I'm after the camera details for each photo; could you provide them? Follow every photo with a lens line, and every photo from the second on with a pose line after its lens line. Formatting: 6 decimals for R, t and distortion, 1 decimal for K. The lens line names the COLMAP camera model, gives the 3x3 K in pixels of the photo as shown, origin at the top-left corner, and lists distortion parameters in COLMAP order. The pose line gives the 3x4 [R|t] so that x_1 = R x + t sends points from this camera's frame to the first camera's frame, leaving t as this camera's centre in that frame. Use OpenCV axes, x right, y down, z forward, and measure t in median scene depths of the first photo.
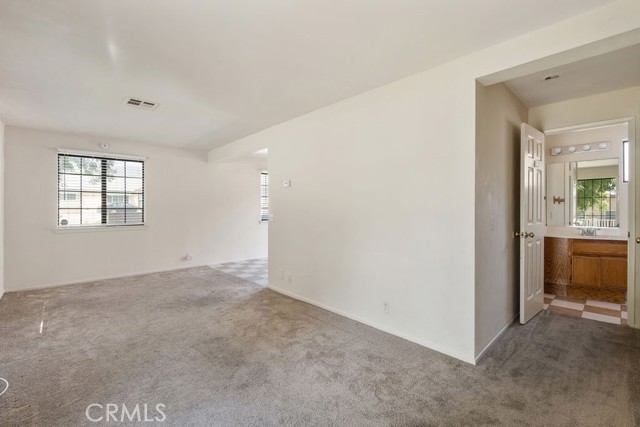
lens RADIAL K [[295.7, 0, 317.8], [0, 295.7, 212.1], [0, 0, 1]] dist [-0.004800, 0.002950]
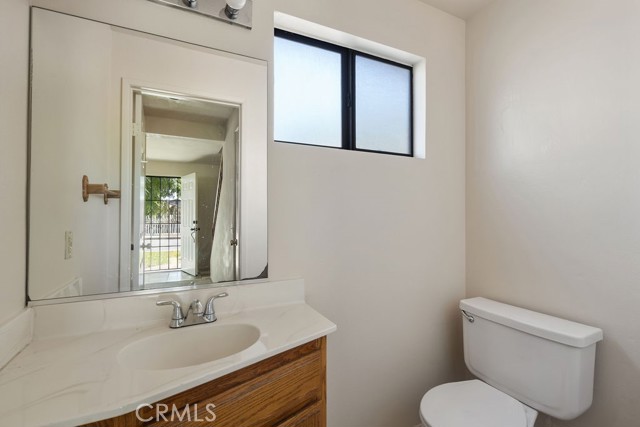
lens RADIAL K [[295.7, 0, 322.9], [0, 295.7, 212.5], [0, 0, 1]] dist [-0.004800, 0.002950]
pose [[0.292319, 0.011927, 0.956246, 0.546921], [0.000556, 0.999920, -0.012641, -0.011572], [-0.956321, 0.004227, 0.292289, 0.635889]]
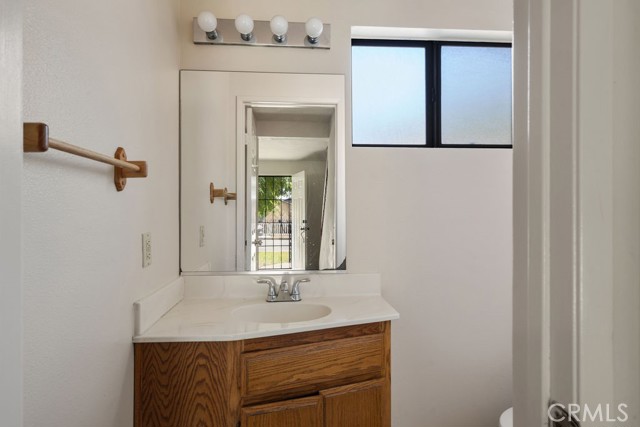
lens RADIAL K [[349.7, 0, 318.4], [0, 349.7, 214.5], [0, 0, 1]] dist [0.022412, 0.000680]
pose [[0.627882, 0.003117, 0.778302, 0.500984], [0.000555, 0.999990, -0.004452, -0.010296], [-0.778308, 0.003227, 0.627874, 0.568709]]
